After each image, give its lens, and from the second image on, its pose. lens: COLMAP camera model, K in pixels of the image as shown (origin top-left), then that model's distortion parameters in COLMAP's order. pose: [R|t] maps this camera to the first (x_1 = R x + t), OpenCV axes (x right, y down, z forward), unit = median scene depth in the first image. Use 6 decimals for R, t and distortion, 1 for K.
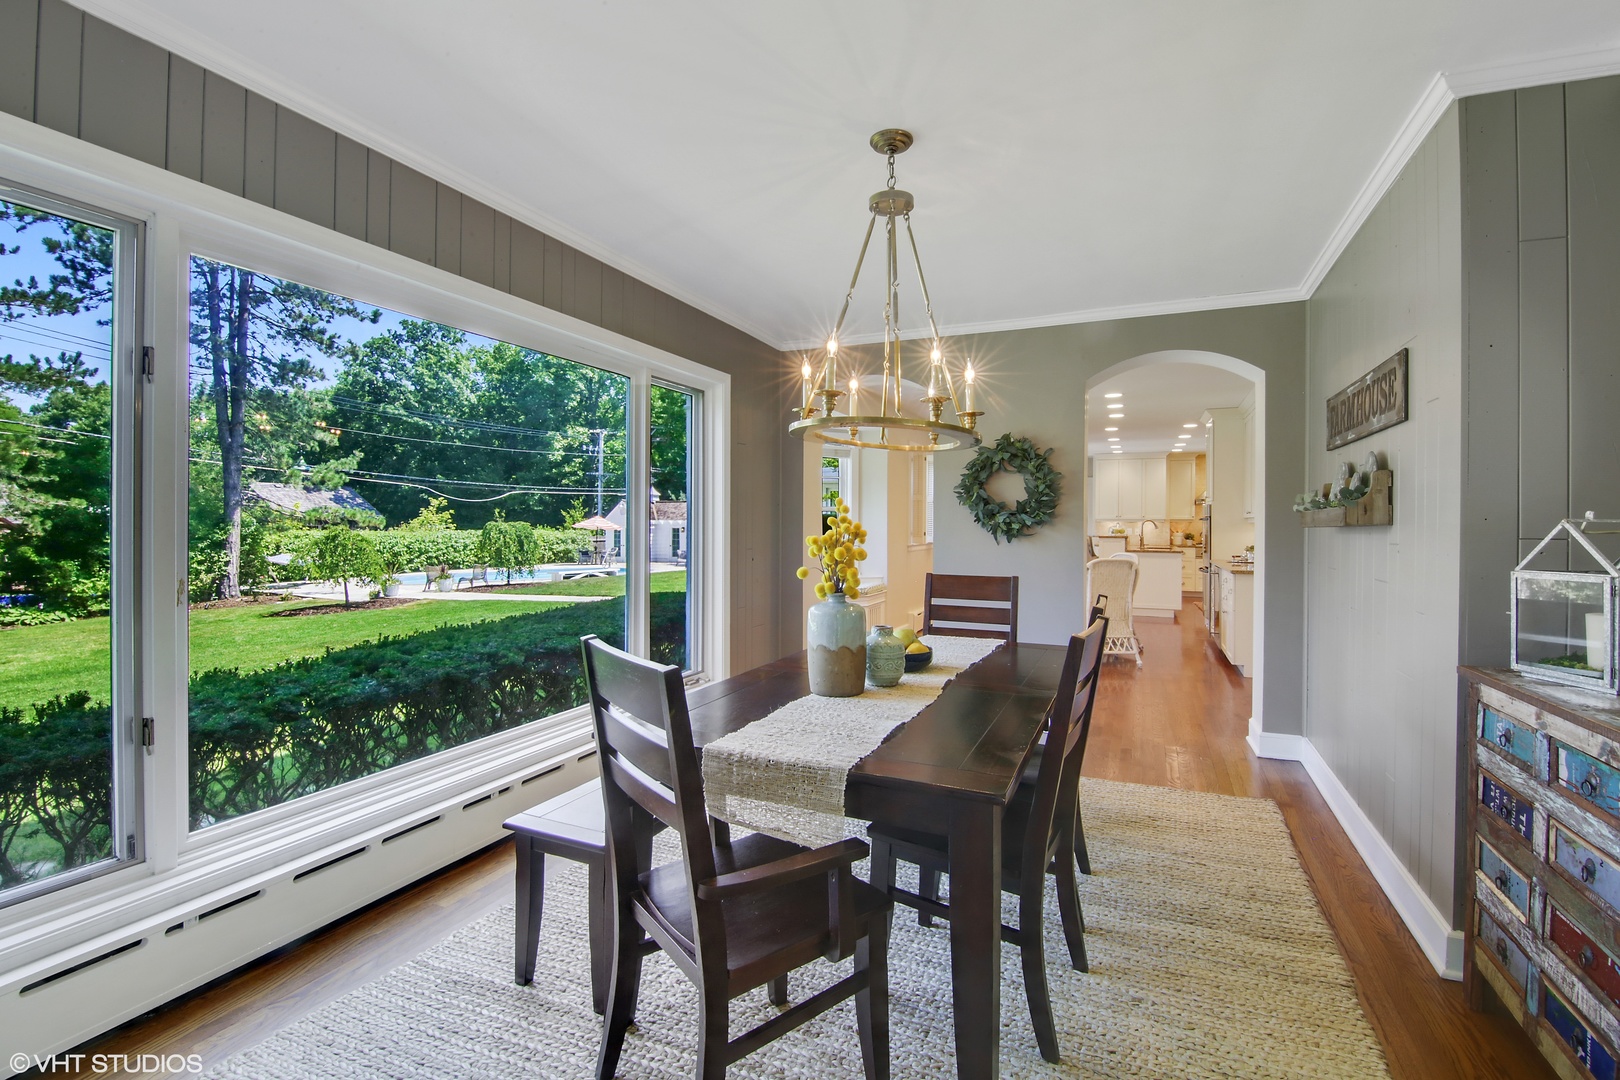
lens RADIAL K [[742.0, 0, 803.0], [0, 742.0, 530.7], [0, 0, 1]] dist [-0.003316, -0.000017]
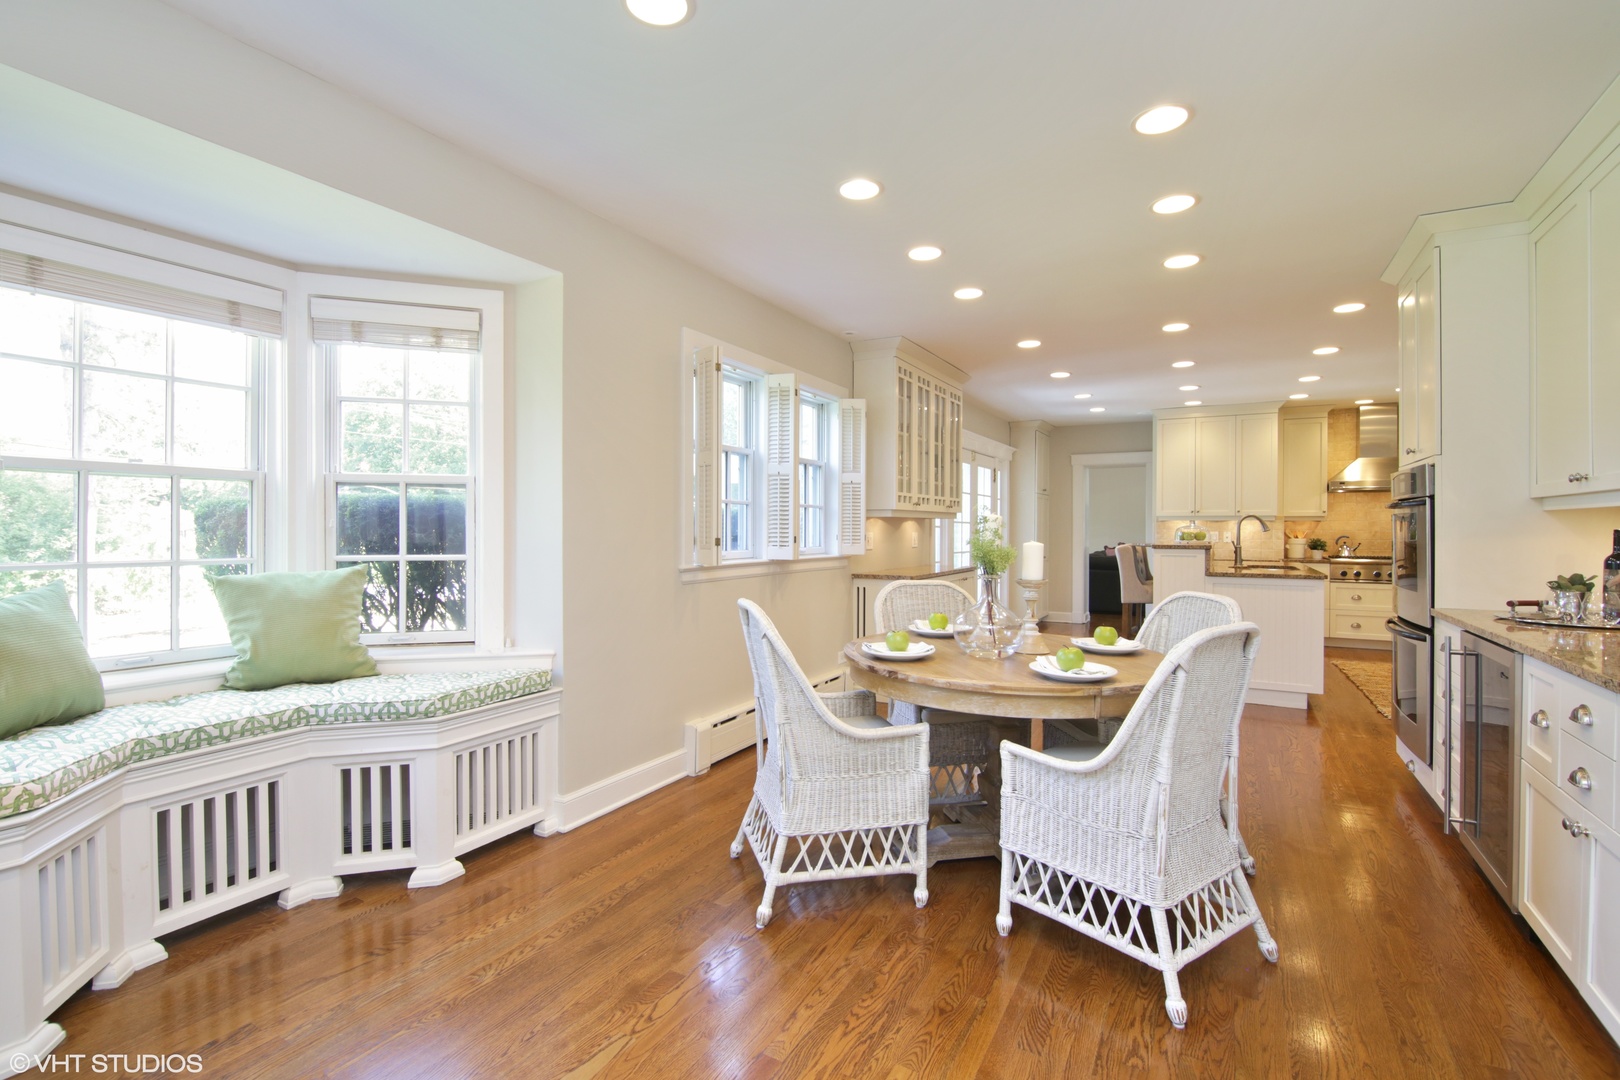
lens RADIAL K [[742.0, 0, 814.1], [0, 742.0, 538.6], [0, 0, 1]] dist [-0.003316, -0.000017]
pose [[0.996840, -0.002723, -0.079389, 0.171016], [0.002916, 0.999993, 0.002309, 0.000334], [0.079382, -0.002533, 0.996841, 0.389354]]
